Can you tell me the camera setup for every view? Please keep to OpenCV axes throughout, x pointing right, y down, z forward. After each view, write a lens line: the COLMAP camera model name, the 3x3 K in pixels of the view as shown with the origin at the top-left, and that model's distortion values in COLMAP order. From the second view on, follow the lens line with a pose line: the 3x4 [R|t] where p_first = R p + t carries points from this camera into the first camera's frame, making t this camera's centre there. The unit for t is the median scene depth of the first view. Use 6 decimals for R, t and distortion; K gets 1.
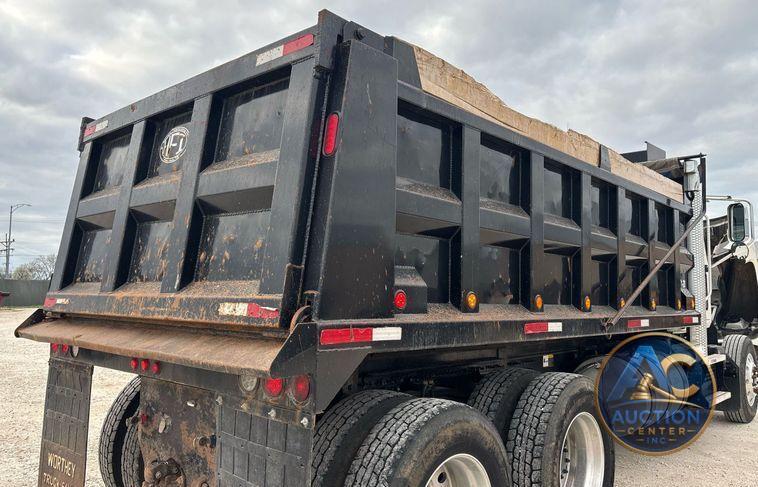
lens RADIAL K [[622.9, 0, 379.0], [0, 622.9, 243.5], [0, 0, 1]] dist [0.013340, -0.007117]
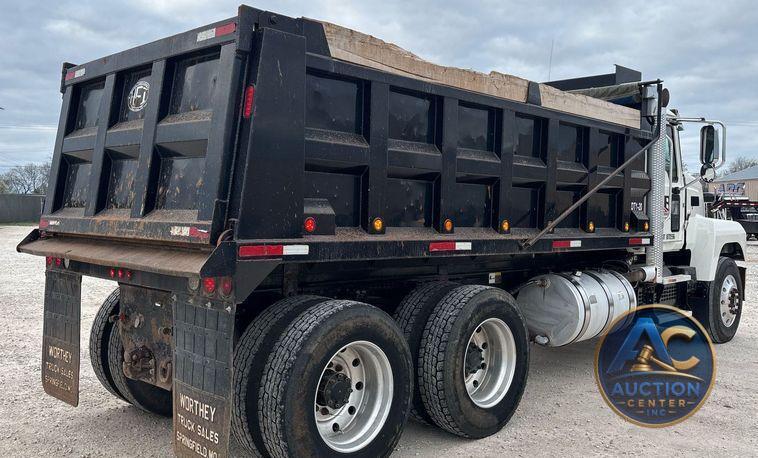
lens RADIAL K [[722.5, 0, 379.0], [0, 722.5, 229.0], [0, 0, 1]] dist [0.099683, -0.302588]
pose [[0.999335, 0.004461, -0.036183, 0.188822], [-0.000595, 0.994349, 0.106155, -0.050094], [0.036452, -0.106063, 0.993691, -0.414898]]
